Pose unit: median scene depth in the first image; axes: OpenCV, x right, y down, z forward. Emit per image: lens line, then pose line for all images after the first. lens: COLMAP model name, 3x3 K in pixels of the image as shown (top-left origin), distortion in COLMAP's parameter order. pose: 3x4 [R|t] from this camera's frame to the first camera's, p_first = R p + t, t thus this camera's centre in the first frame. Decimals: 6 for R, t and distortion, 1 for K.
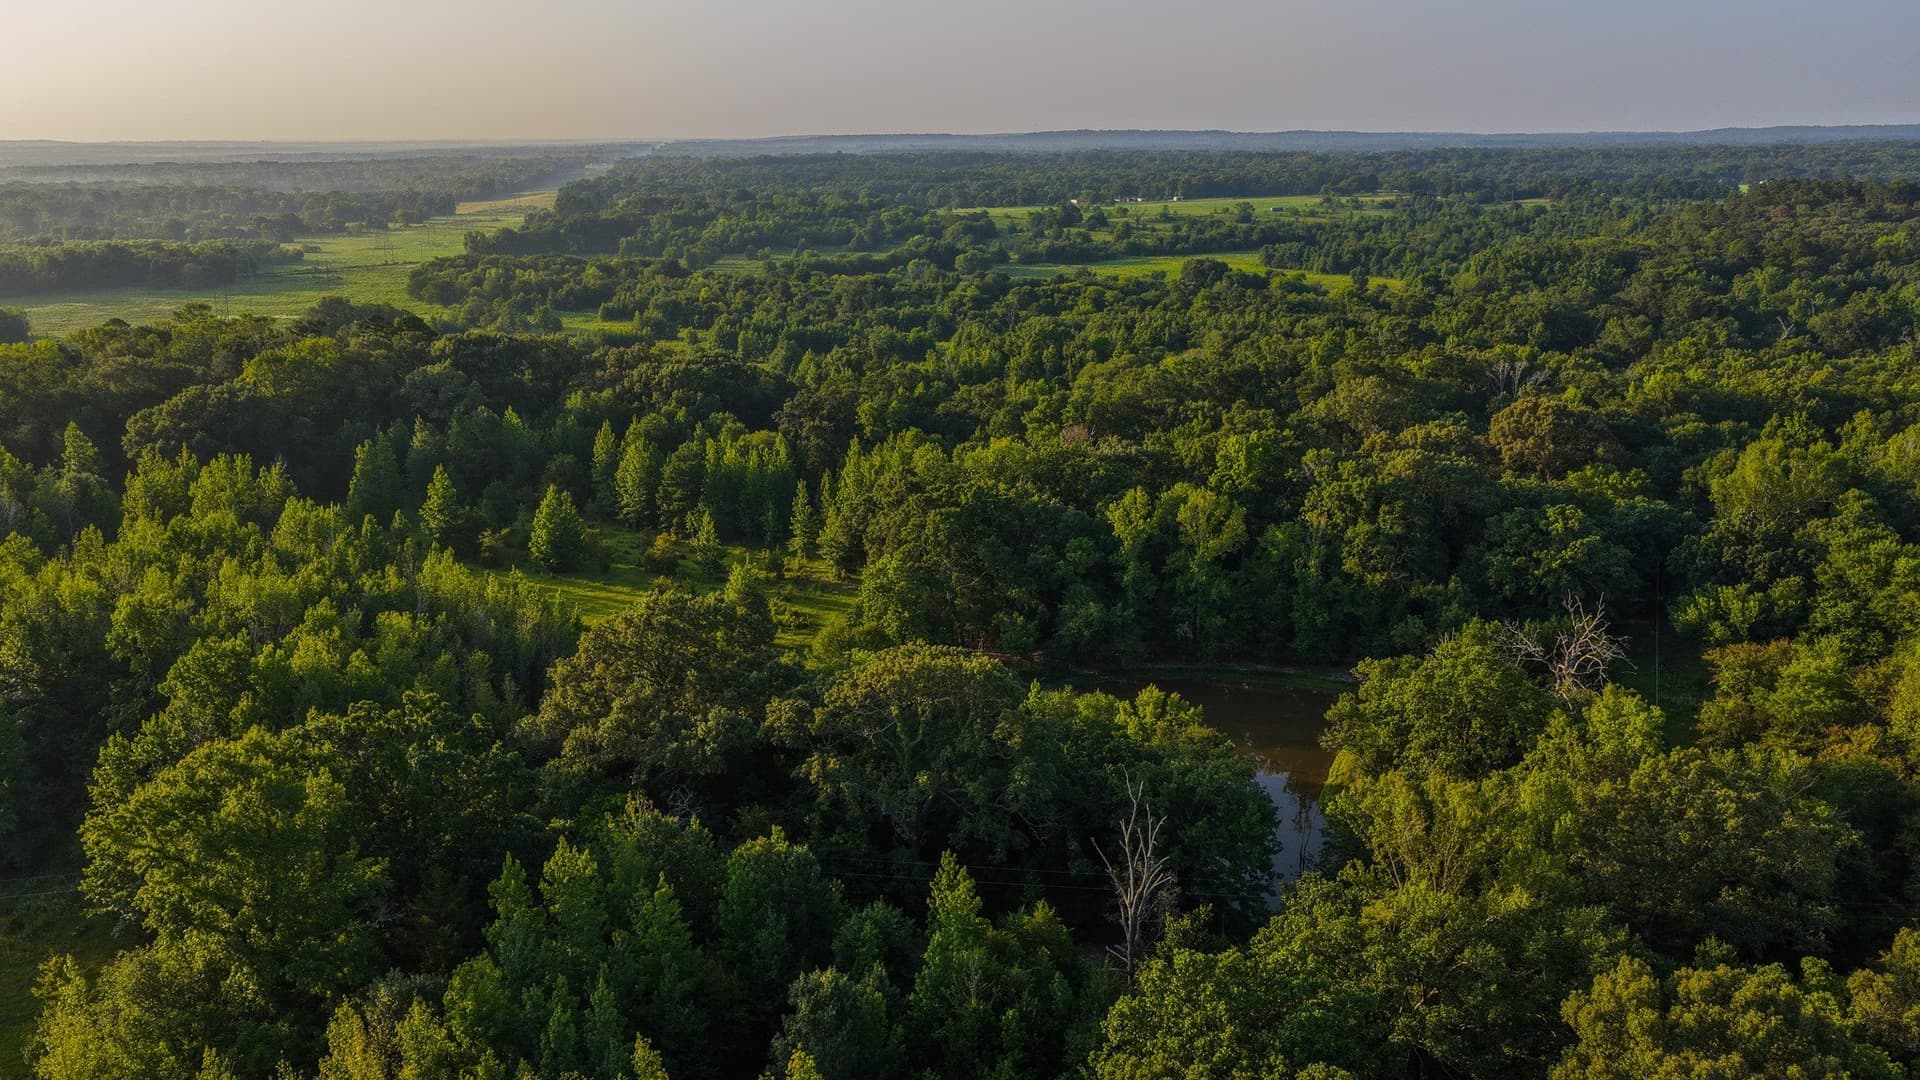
lens RADIAL K [[1600.7, 0, 959.2], [0, 1600.7, 536.4], [0, 0, 1]] dist [-0.015047, 0.038698]
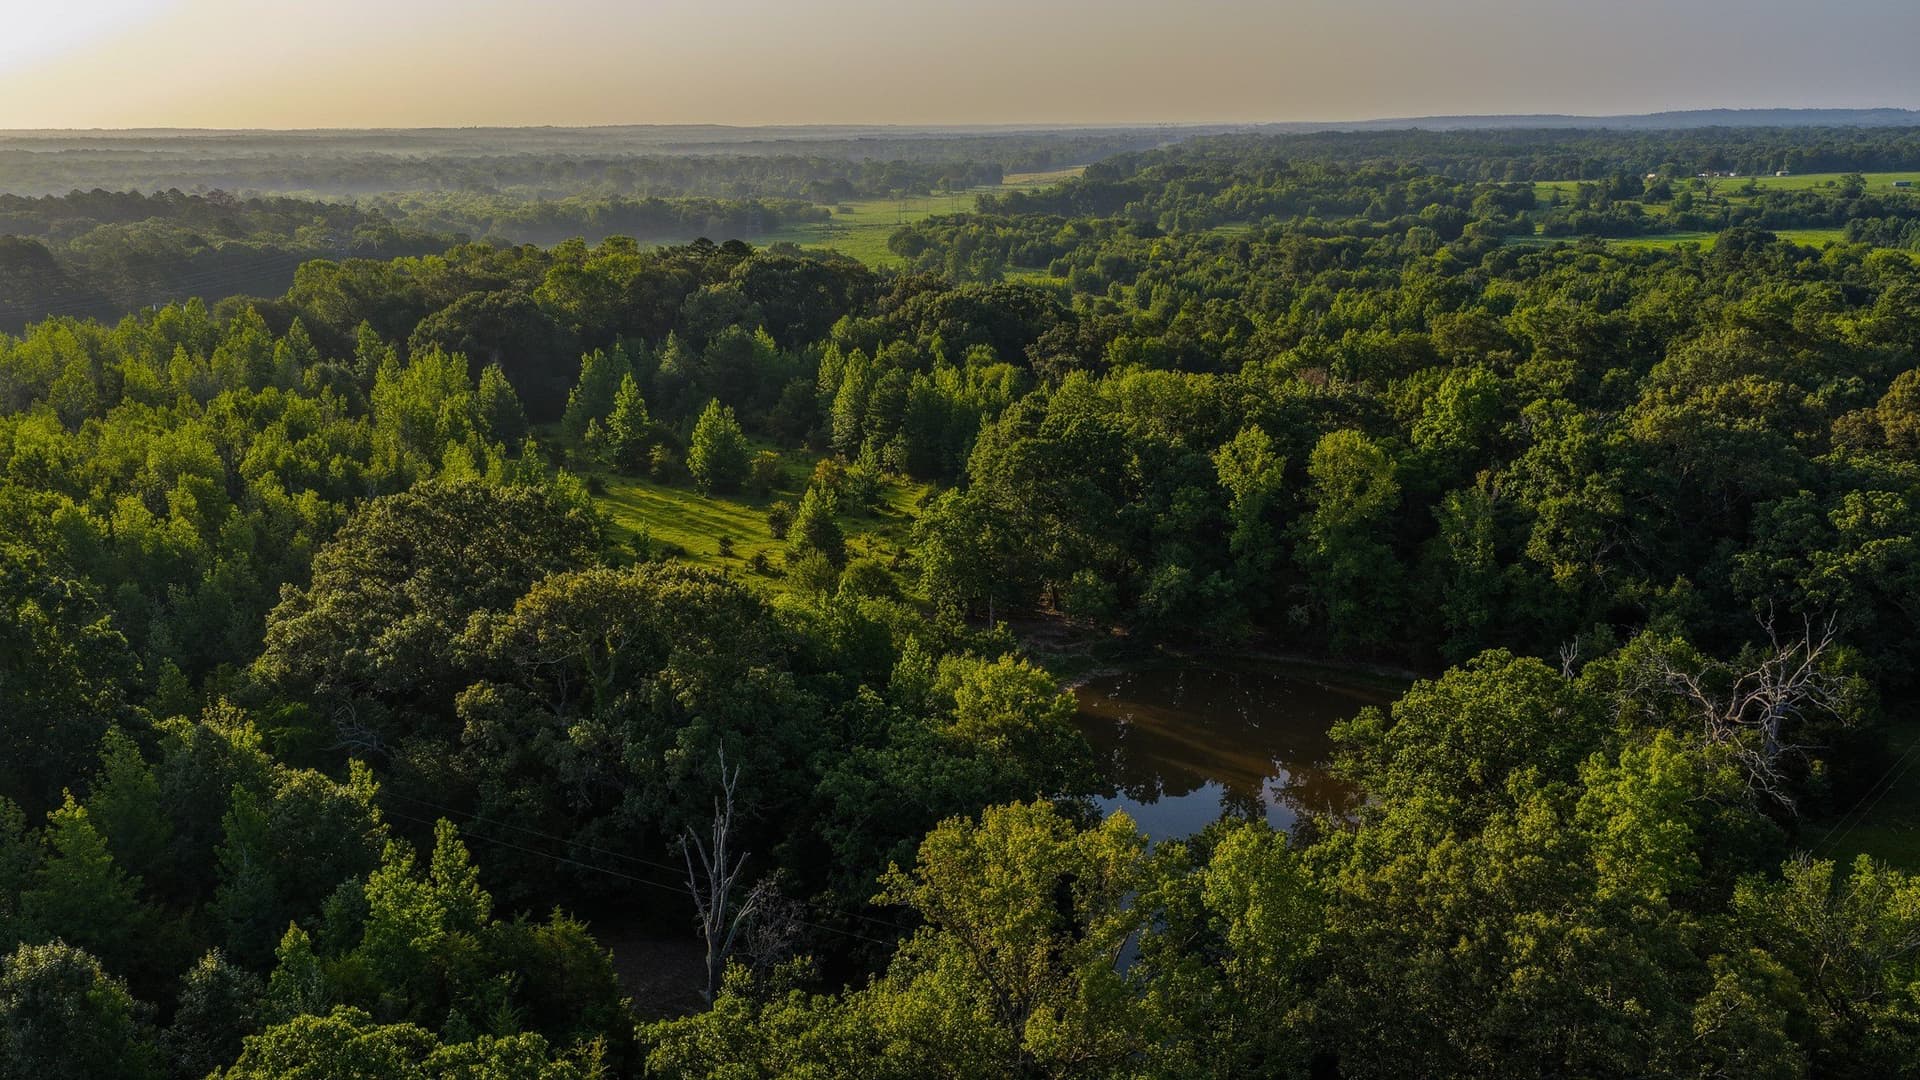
lens RADIAL K [[1600.7, 0, 954.0], [0, 1600.7, 527.0], [0, 0, 1]] dist [-0.015047, 0.038698]
pose [[0.934427, 0.084663, -0.345946, 0.170941], [-0.083459, 0.996341, 0.018403, 0.011297], [0.346238, 0.011676, 0.938074, 0.148040]]
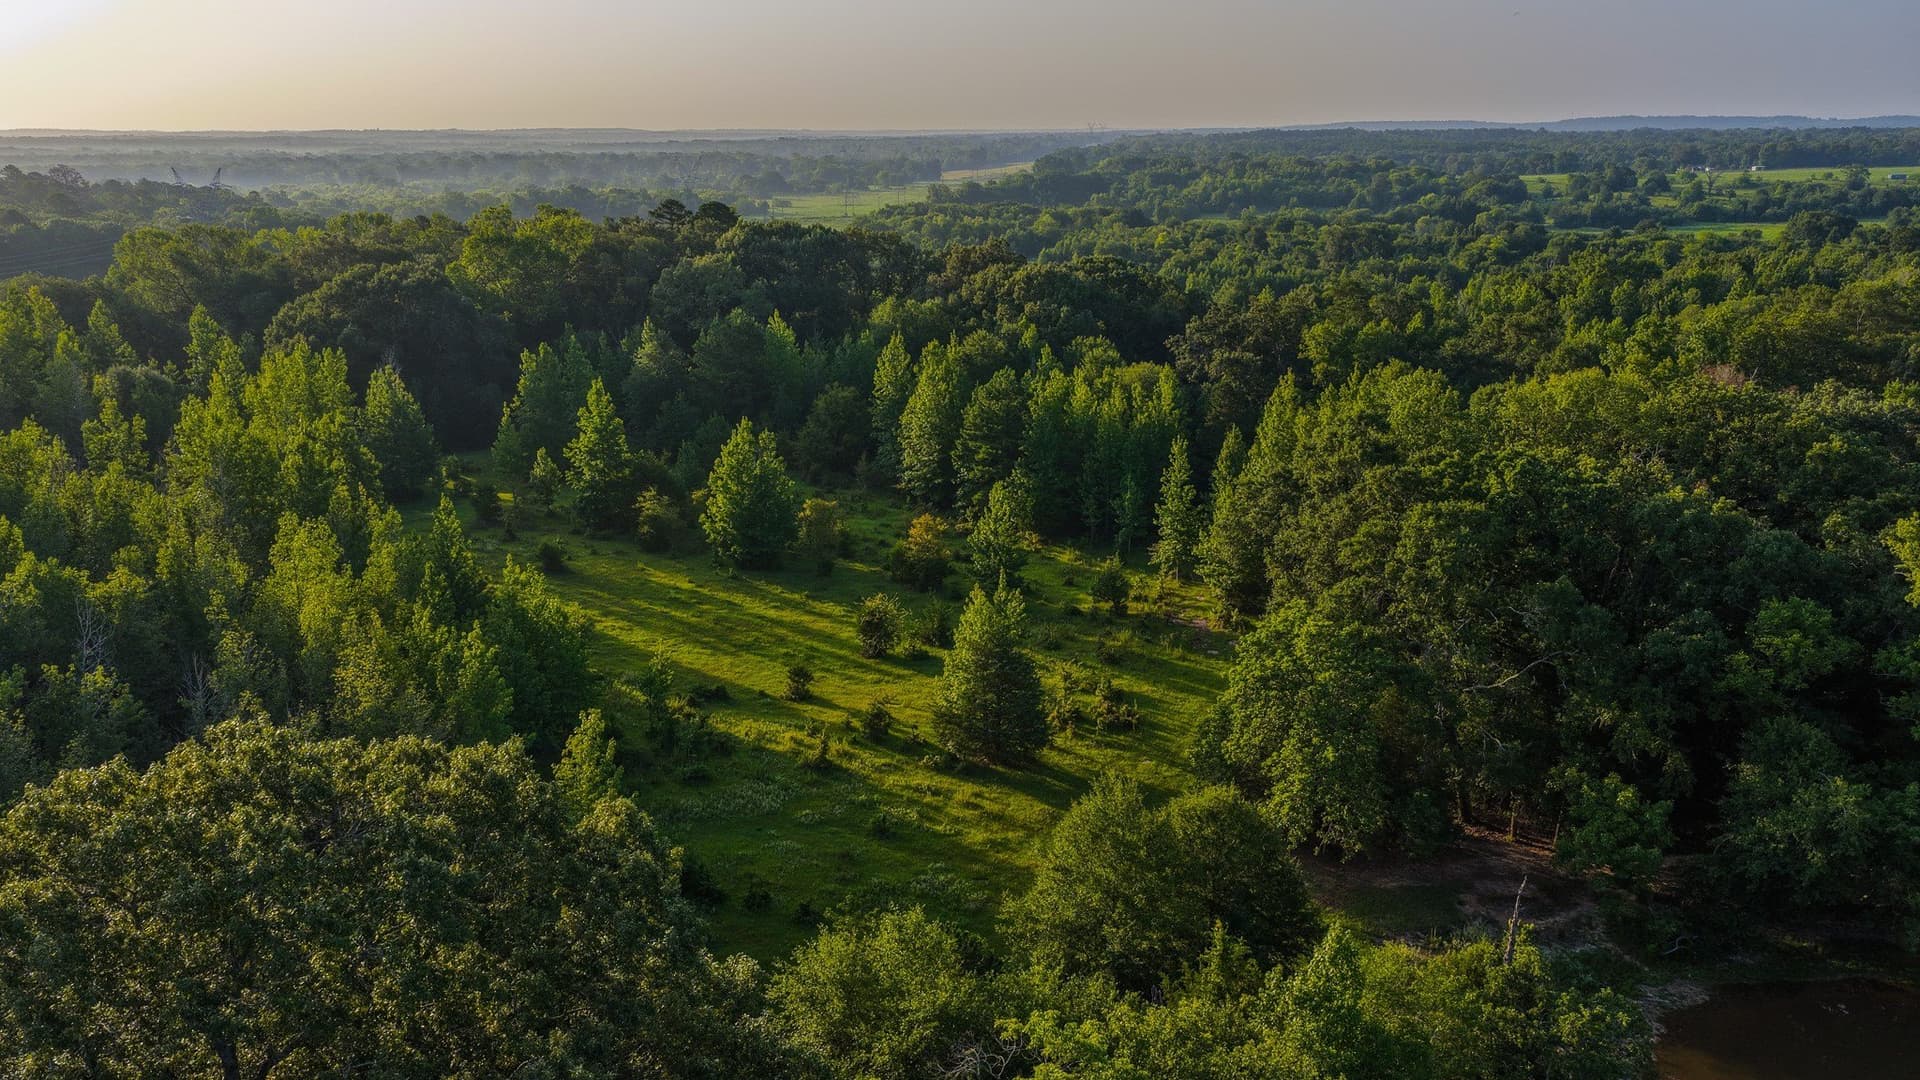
lens RADIAL K [[1600.7, 0, 952.8], [0, 1600.7, 539.5], [0, 0, 1]] dist [-0.015047, 0.038698]
pose [[0.951826, 0.077163, -0.296772, -0.005207], [-0.075212, 0.997005, 0.018003, -0.003761], [0.297272, 0.005185, 0.954779, 0.391893]]
